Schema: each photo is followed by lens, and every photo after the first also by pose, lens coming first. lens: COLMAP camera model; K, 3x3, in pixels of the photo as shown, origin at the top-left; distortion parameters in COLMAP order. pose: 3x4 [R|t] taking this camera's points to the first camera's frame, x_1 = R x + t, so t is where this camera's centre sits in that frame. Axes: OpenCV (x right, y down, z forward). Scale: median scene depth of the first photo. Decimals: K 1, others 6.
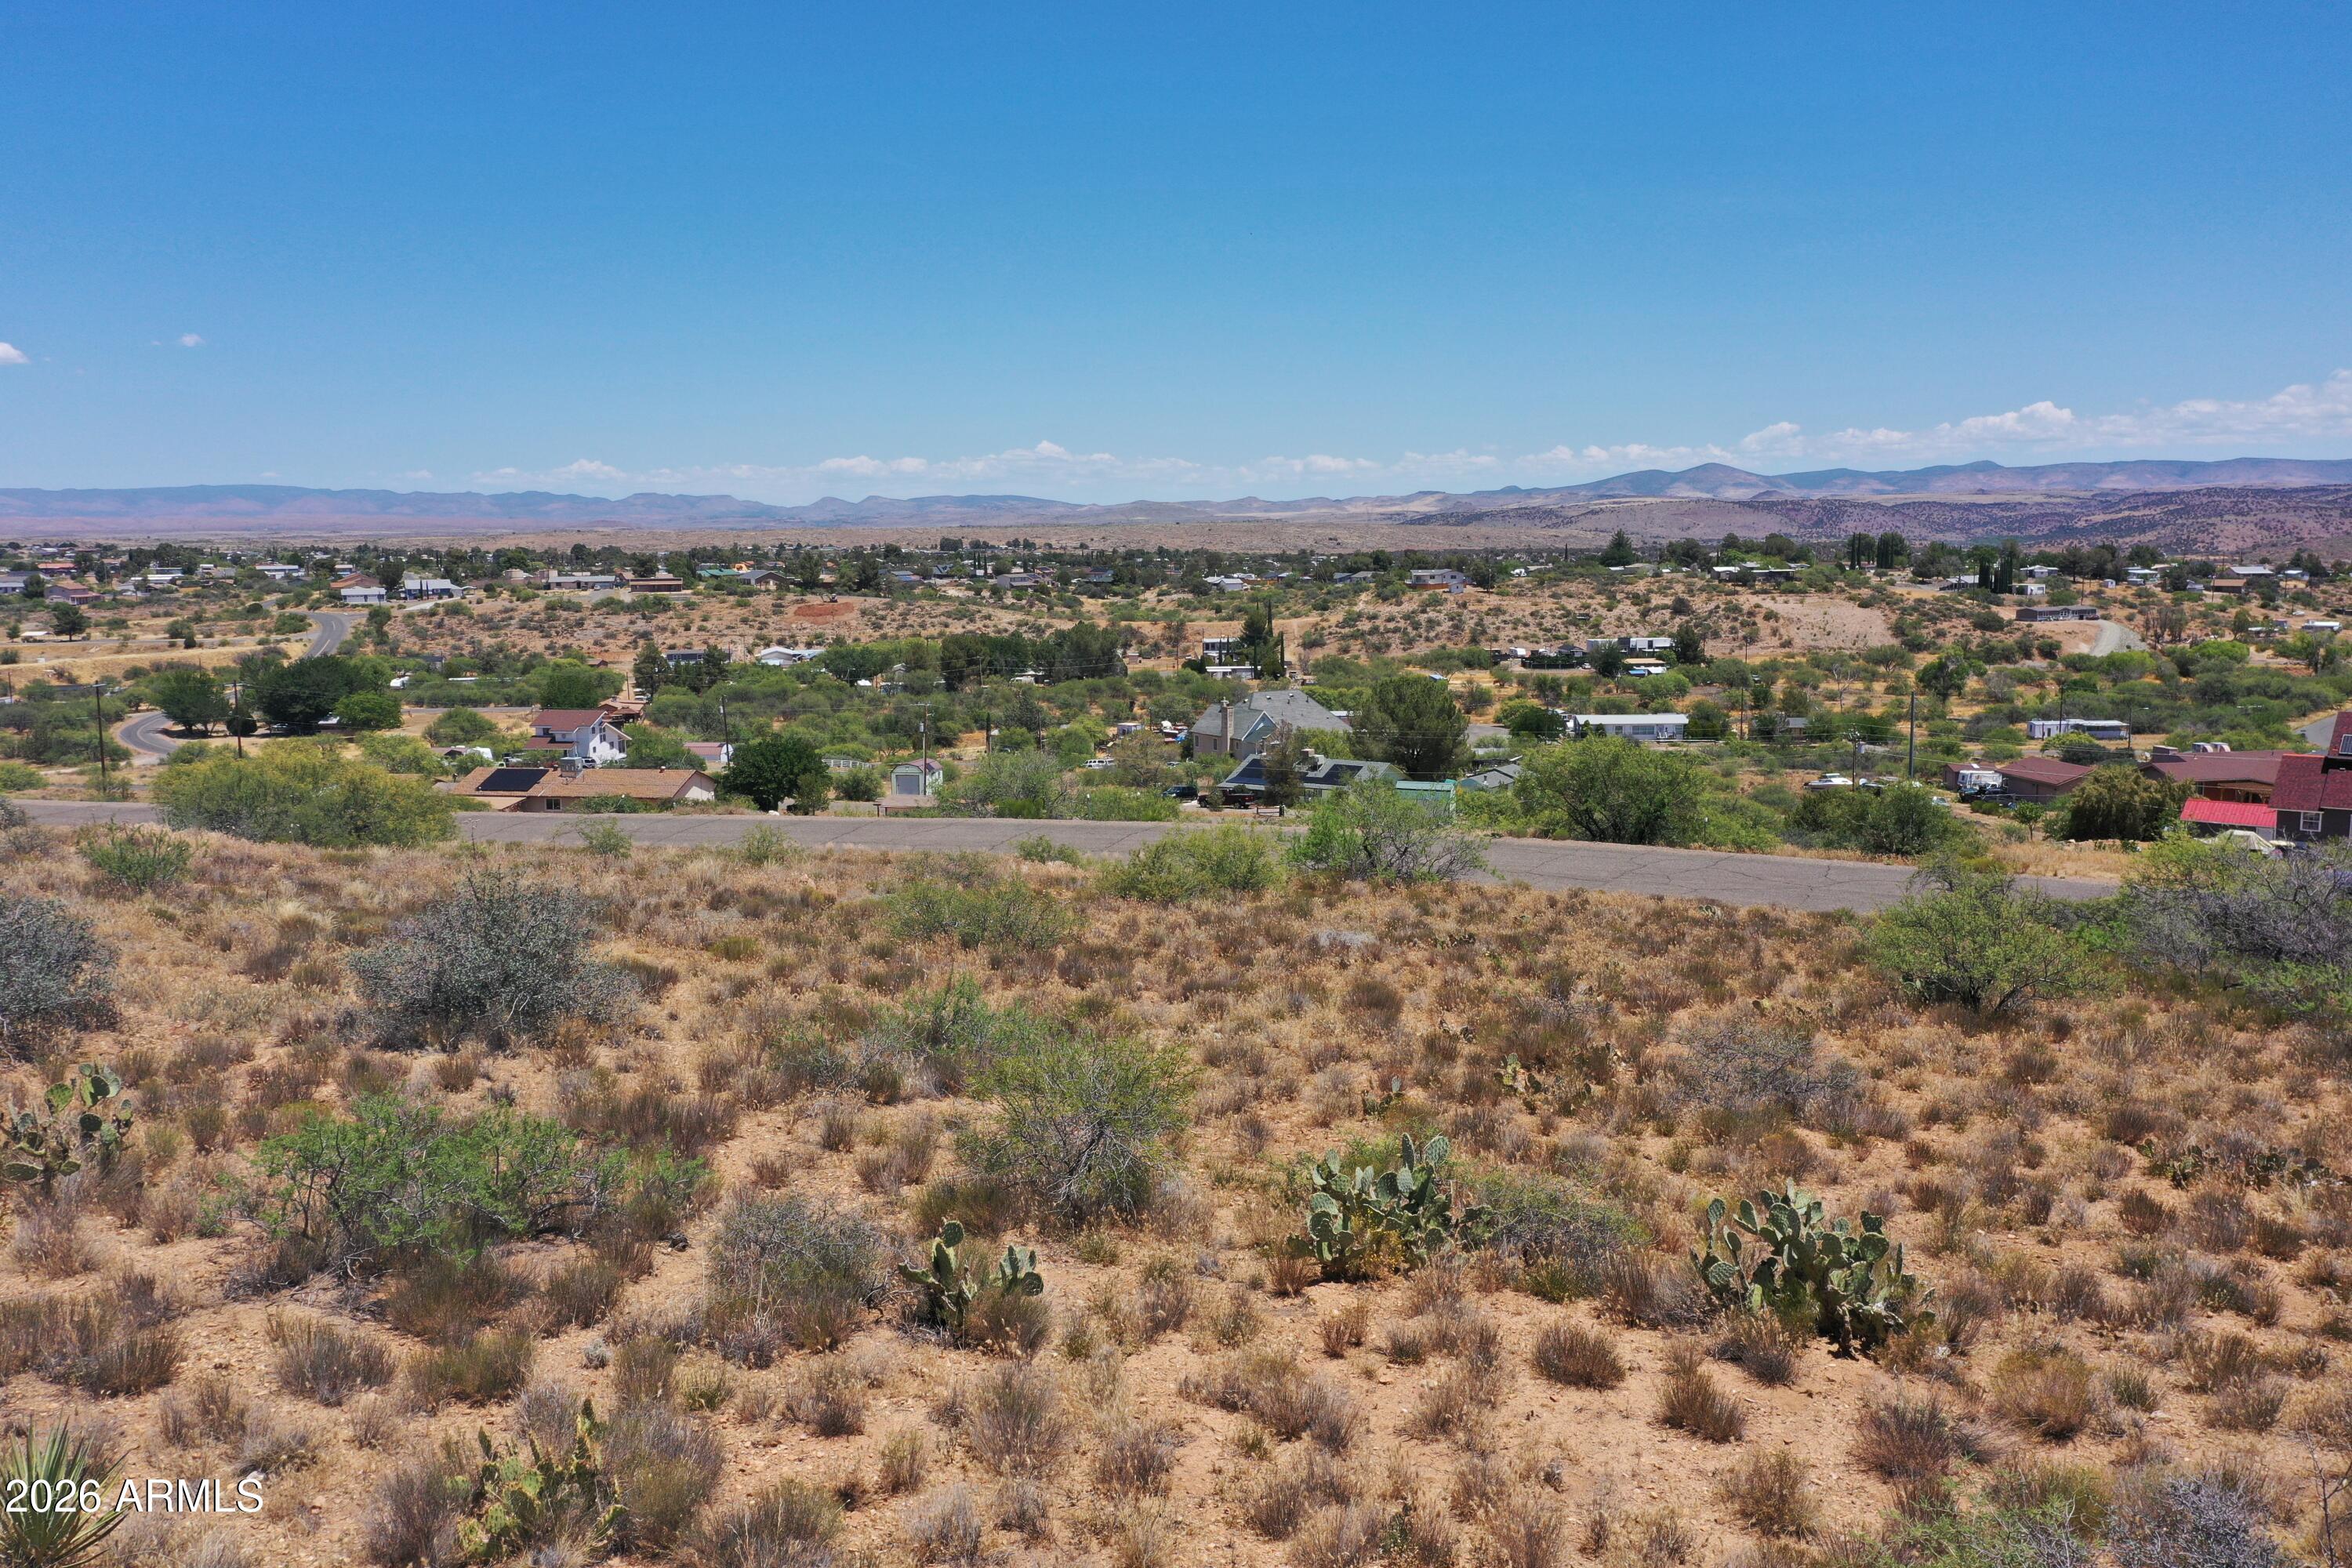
lens RADIAL K [[1867.9, 0, 1174.2], [0, 1867.9, 780.7], [0, 0, 1]] dist [0.000264, 0.001063]
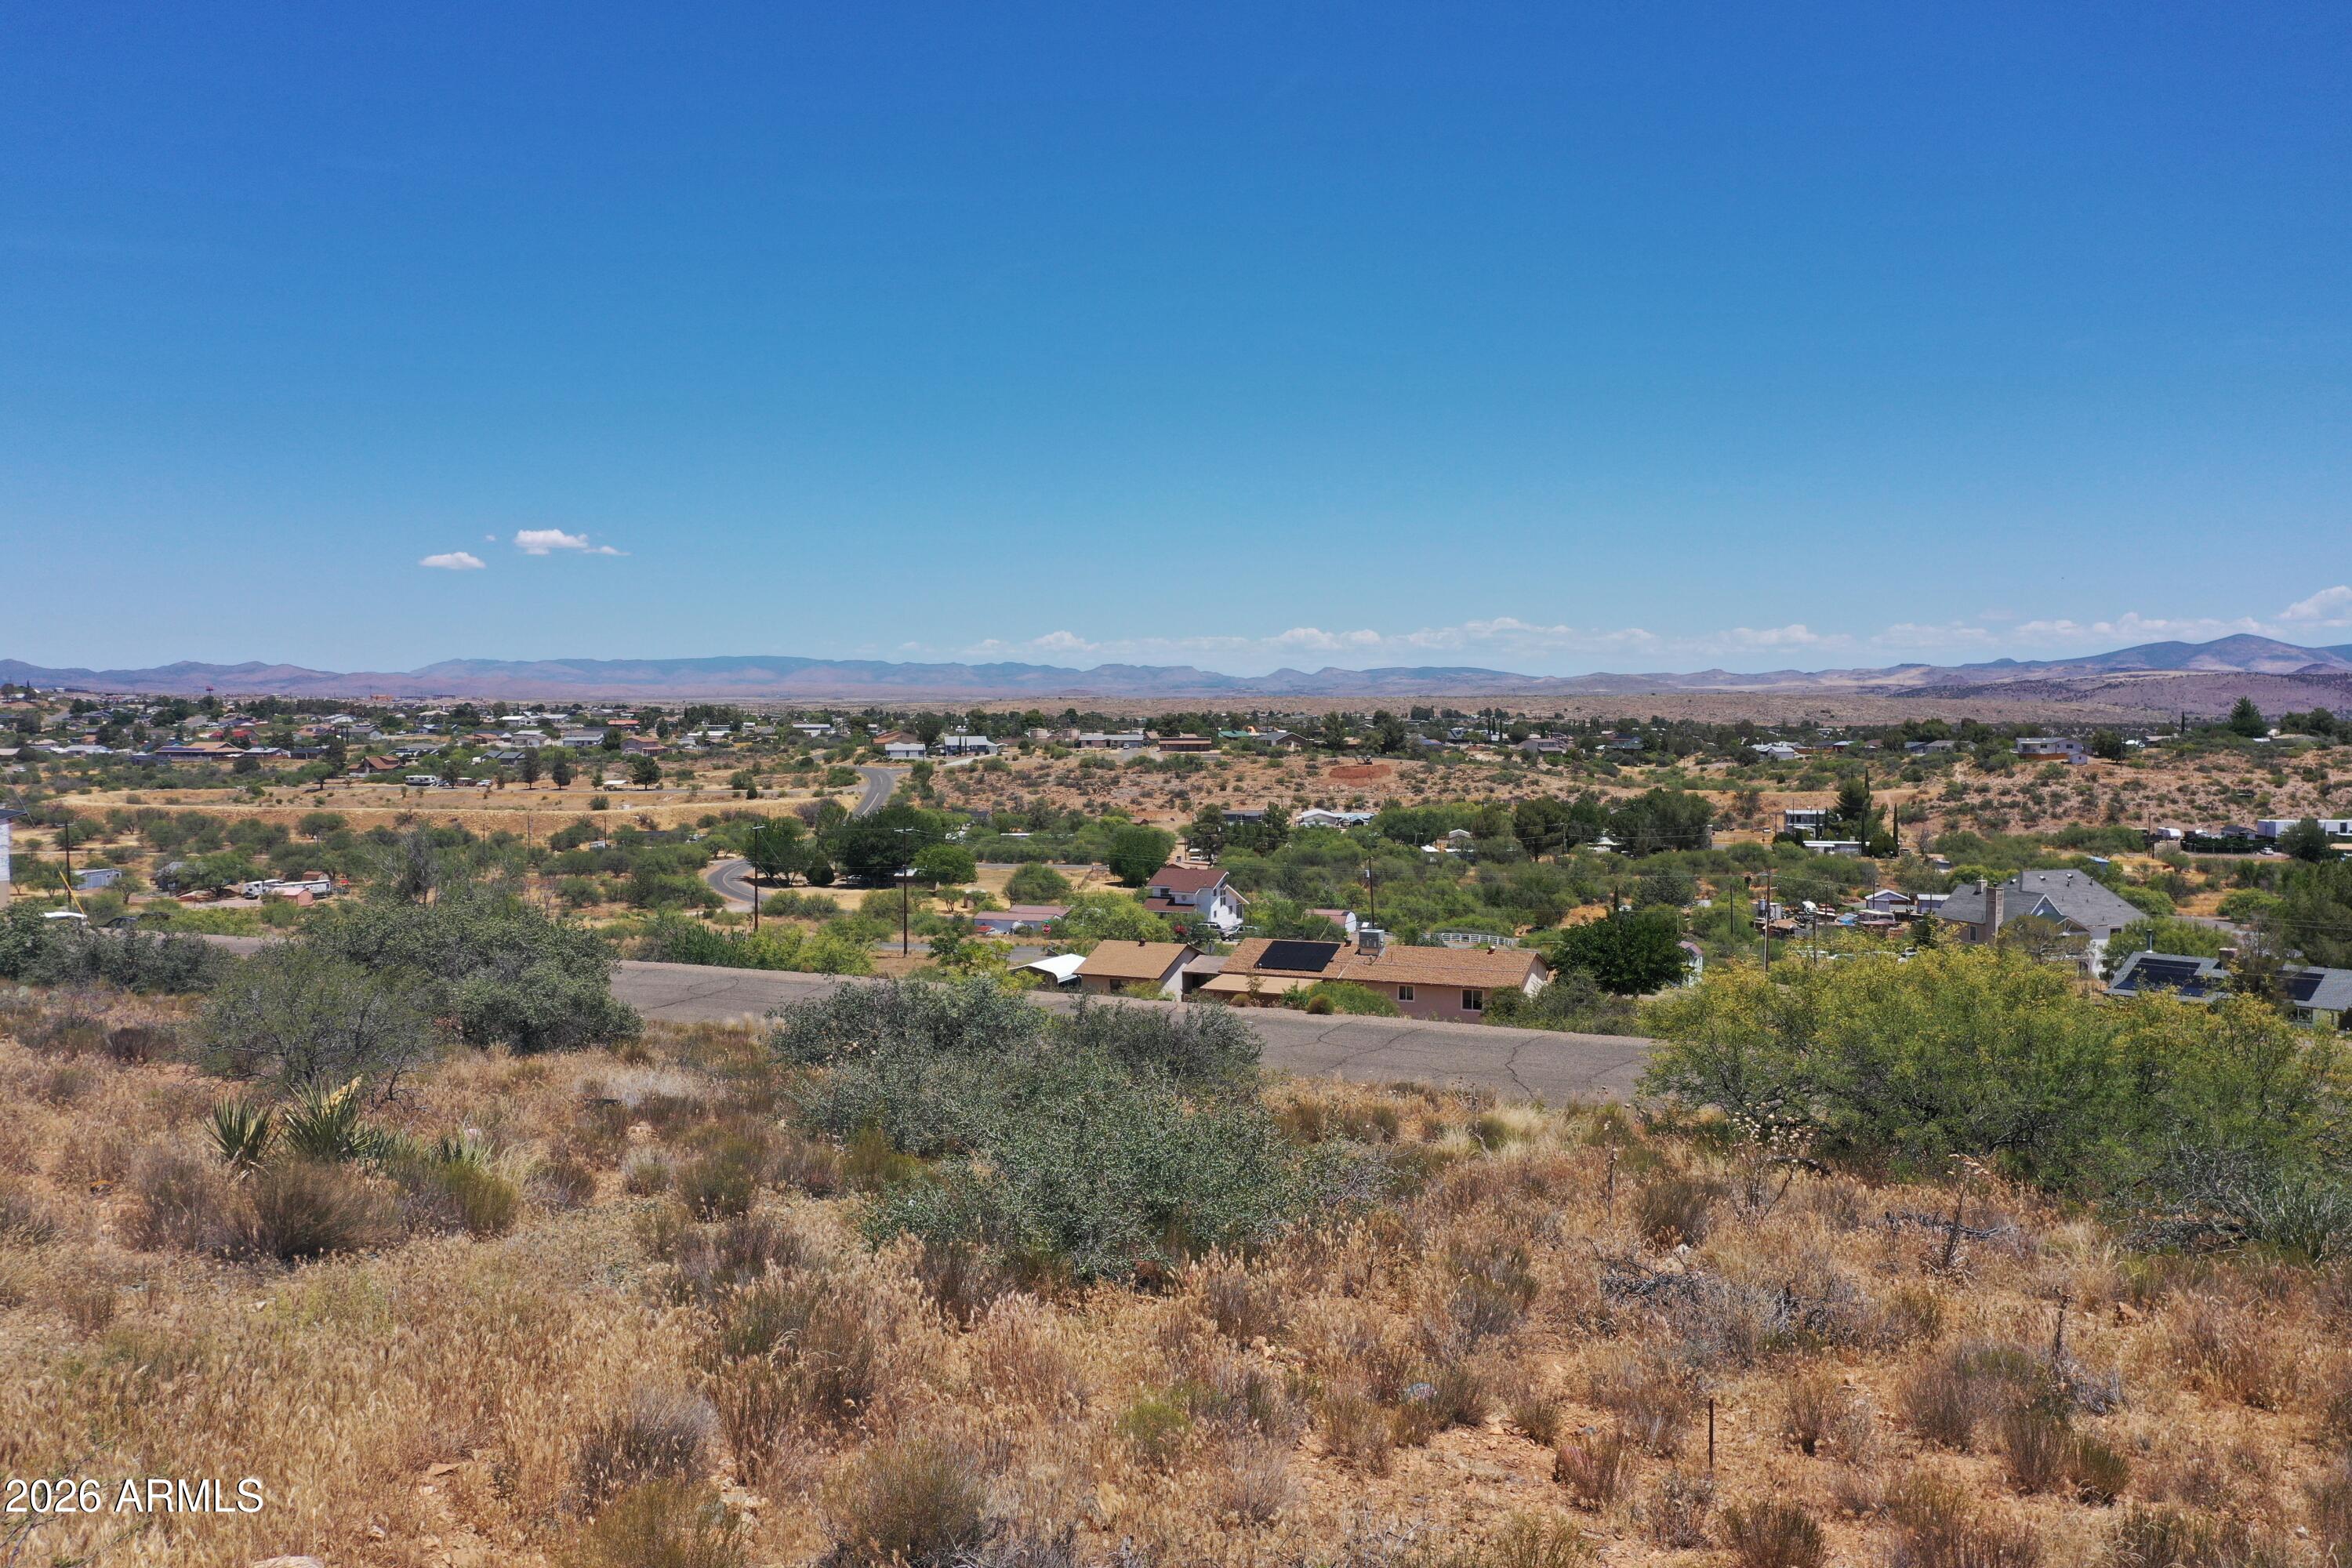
lens RADIAL K [[1867.9, 0, 1165.6], [0, 1867.9, 782.8], [0, 0, 1]] dist [0.000264, 0.001063]
pose [[0.970808, 0.016916, -0.239259, -0.119865], [-0.038375, 0.995614, -0.085319, -0.001854], [0.236767, 0.092010, 0.967200, 0.119838]]
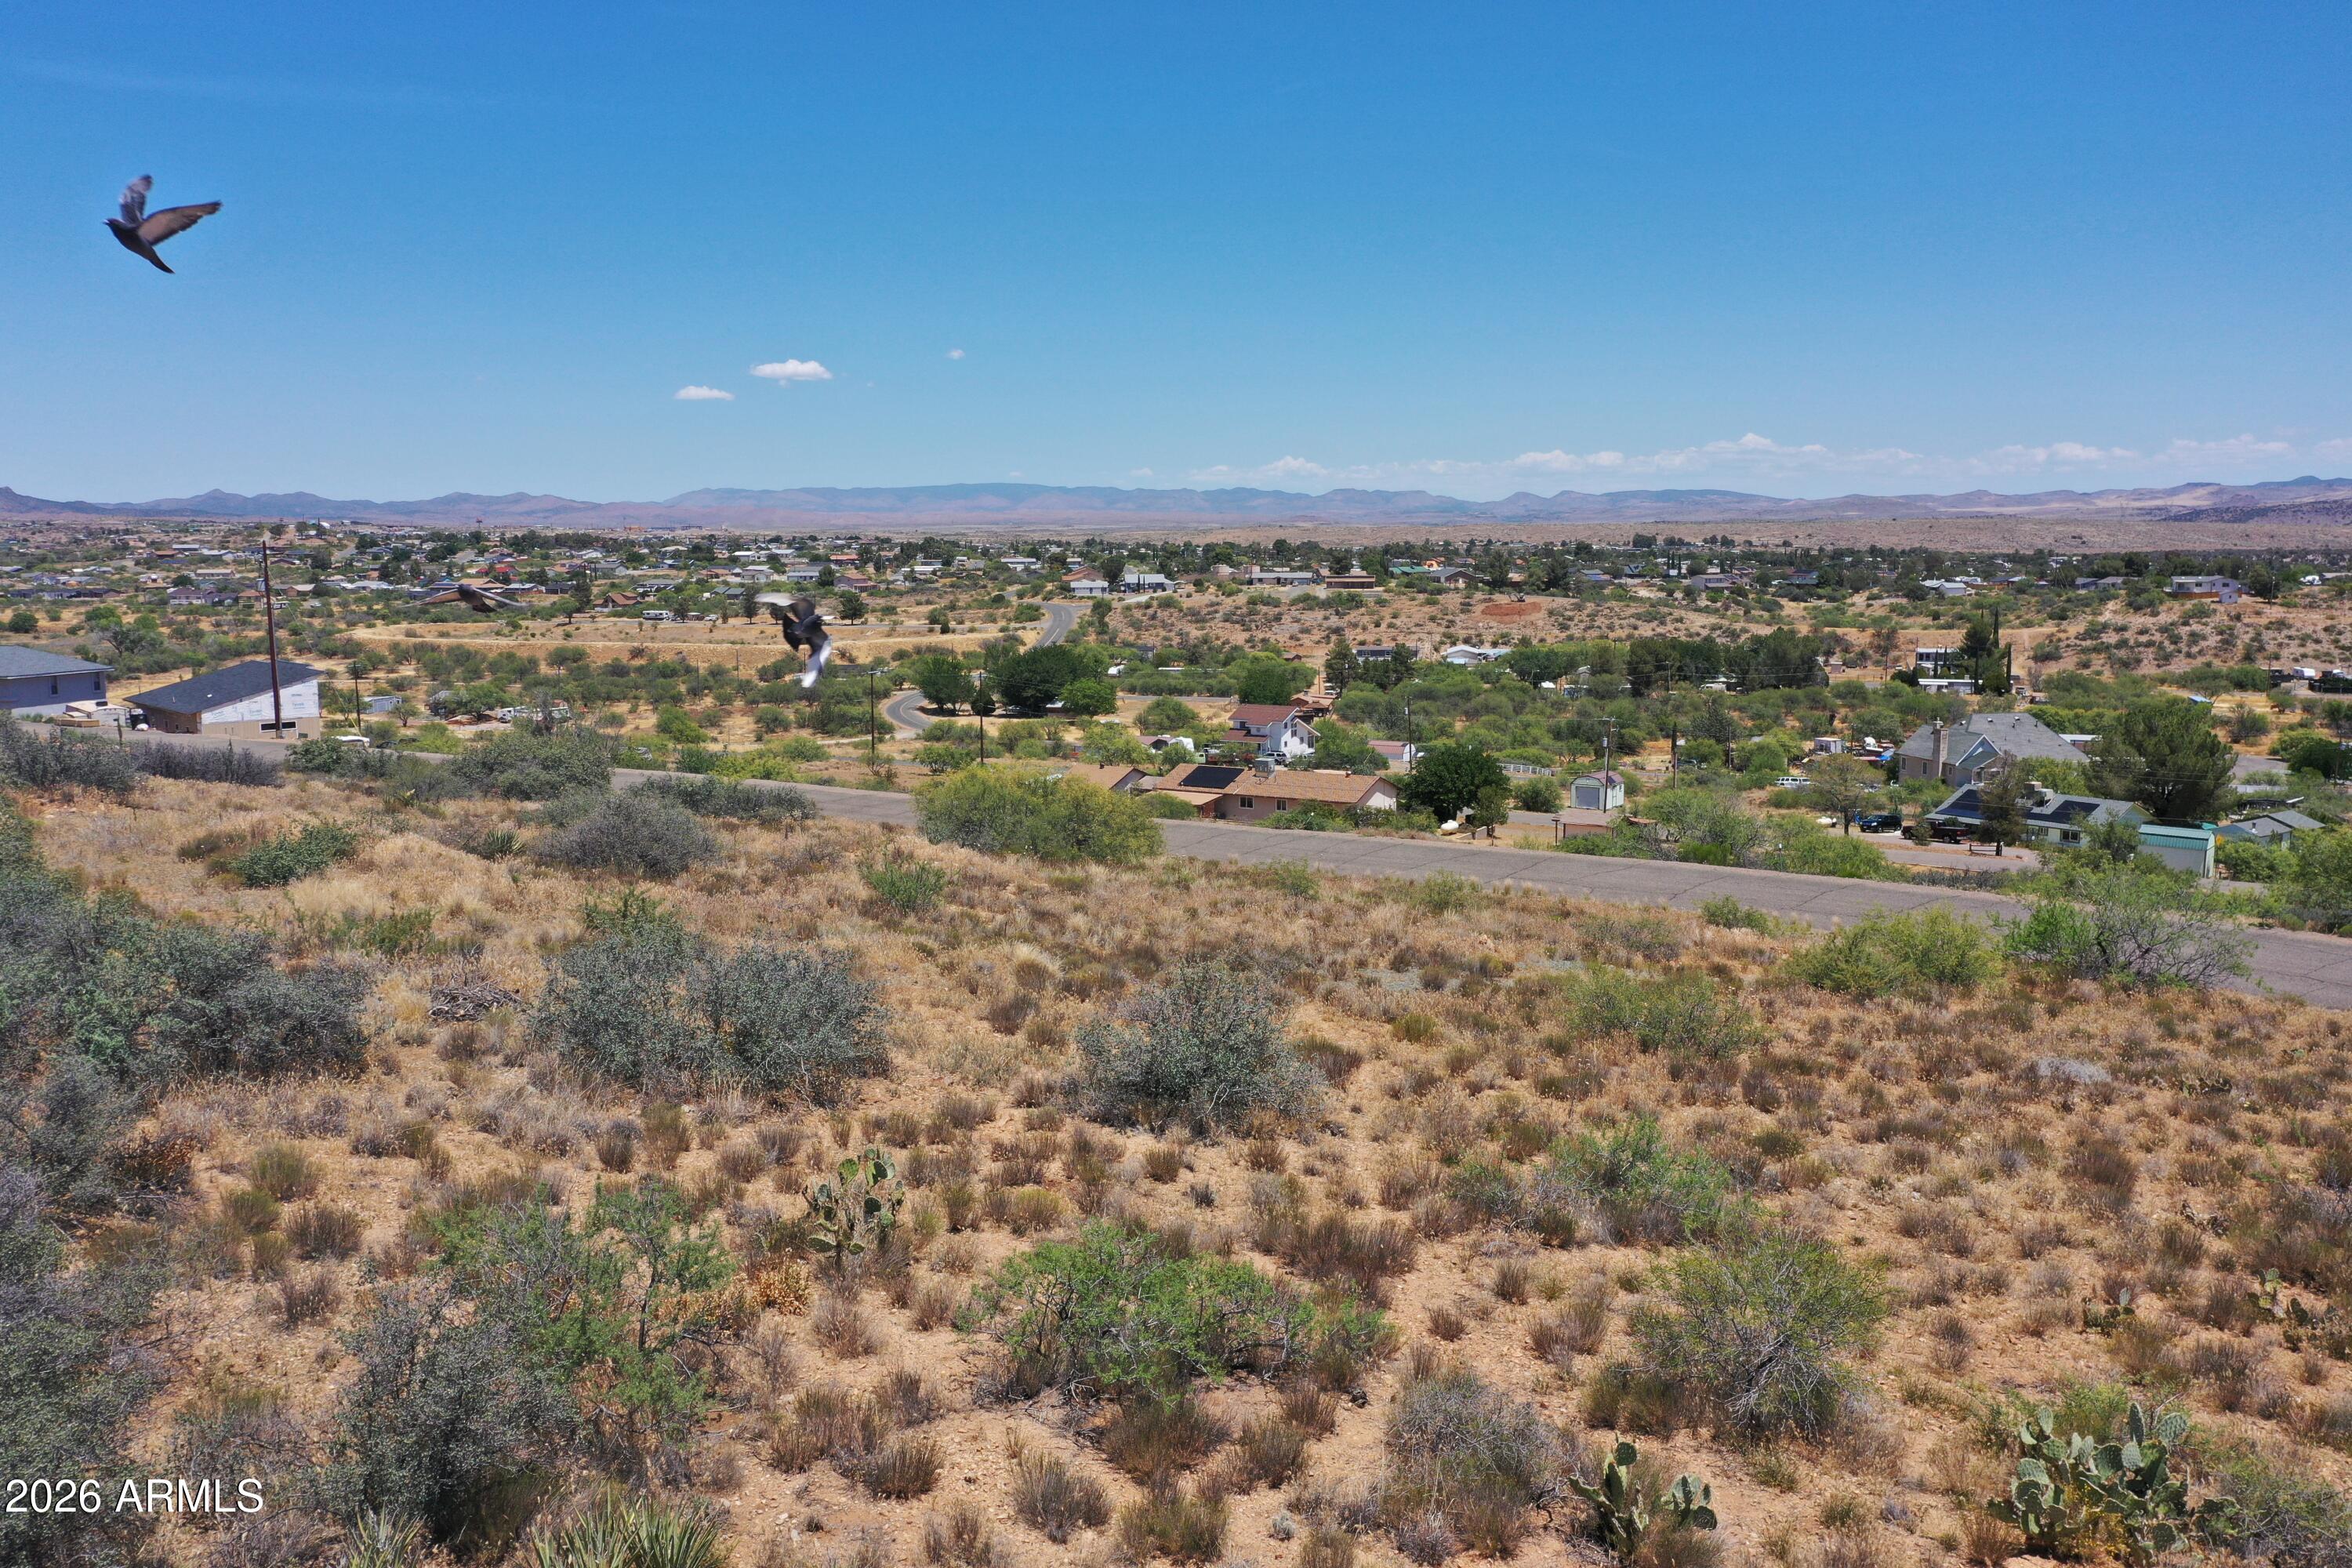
lens RADIAL K [[1867.9, 0, 1172.3], [0, 1867.9, 784.1], [0, 0, 1]] dist [0.000264, 0.001063]
pose [[0.934646, 0.051339, -0.351854, -0.000531], [-0.049729, 0.998670, 0.013620, -0.005313], [0.352085, 0.004767, 0.935956, -0.001177]]
